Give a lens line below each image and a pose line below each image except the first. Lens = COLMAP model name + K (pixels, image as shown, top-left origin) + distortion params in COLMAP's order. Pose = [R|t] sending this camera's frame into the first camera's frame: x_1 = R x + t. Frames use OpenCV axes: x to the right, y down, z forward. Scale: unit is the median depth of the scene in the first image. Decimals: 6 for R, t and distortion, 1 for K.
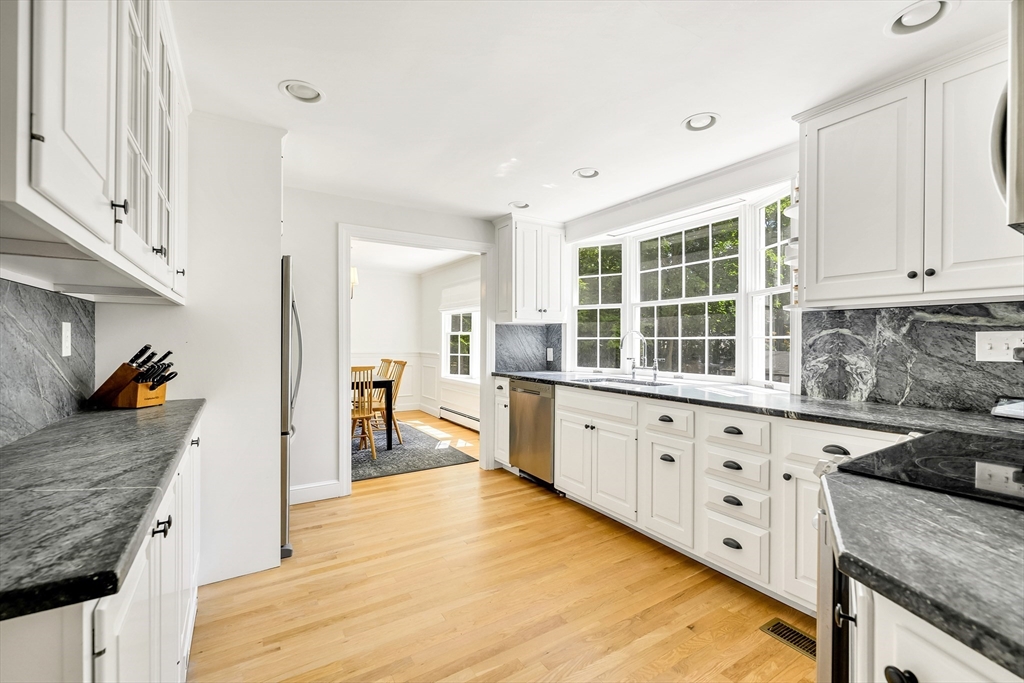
lens RADIAL K [[426.3, 0, 515.3], [0, 426.3, 344.0], [0, 0, 1]] dist [-0.000108, 0.000080]
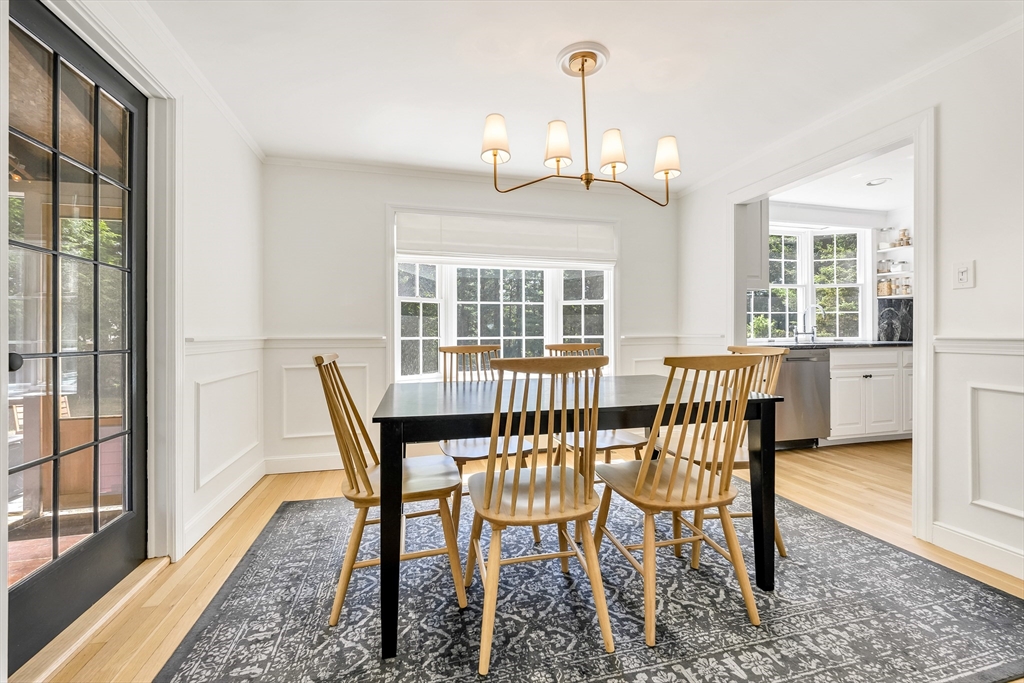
lens RADIAL K [[421.7, 0, 510.3], [0, 421.7, 330.7], [0, 0, 1]] dist [-0.000503, 0.000051]
pose [[0.318219, -0.003845, 0.948009, -1.537043], [0.014891, 0.999889, -0.000943, 0.043804], [-0.947900, 0.014417, 0.318241, 1.788616]]
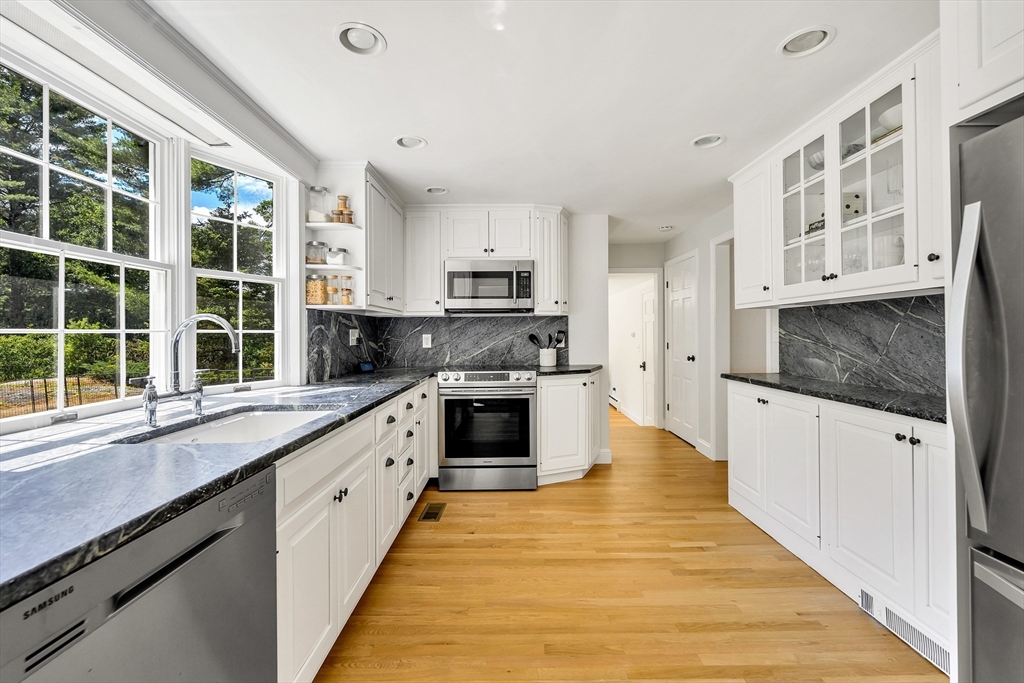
lens RADIAL K [[420.6, 0, 515.7], [0, 420.6, 334.4], [0, 0, 1]] dist [-0.000165, -0.000032]
pose [[-0.844924, 0.000137, 0.534887, -0.329448], [0.006688, 0.999924, 0.010309, -0.014765], [-0.534845, 0.012288, -0.844861, 1.466451]]
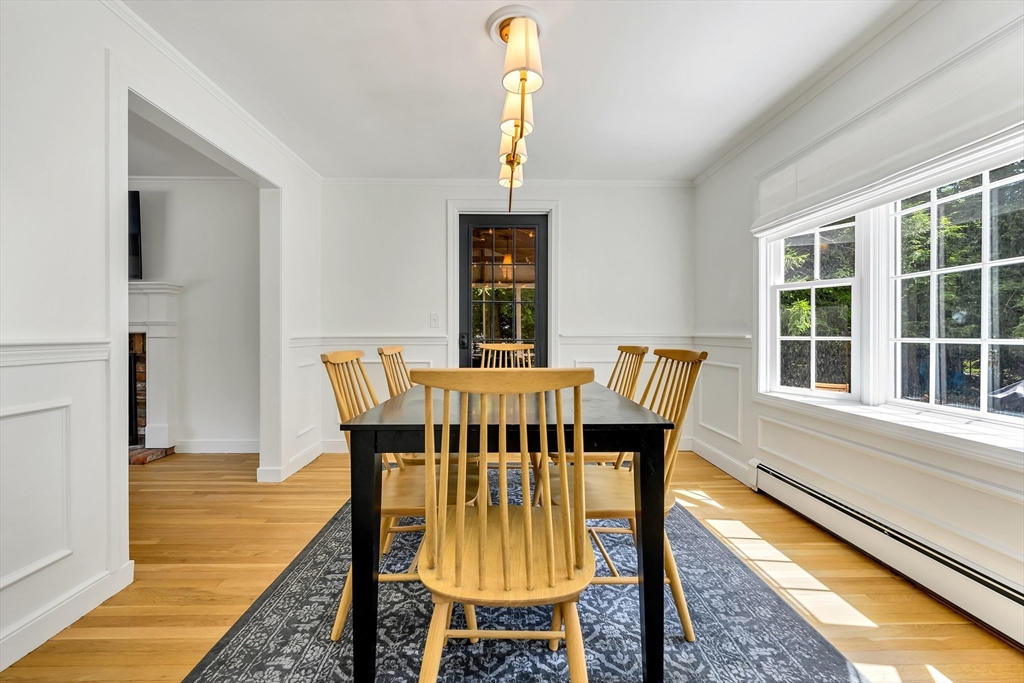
lens RADIAL K [[421.7, 0, 510.3], [0, 421.7, 330.7], [0, 0, 1]] dist [-0.000503, 0.000051]
pose [[0.853021, -0.012382, -0.521730, -0.418270], [0.002619, 0.999807, -0.019446, 0.062366], [0.521871, 0.015222, 0.852889, 1.313423]]
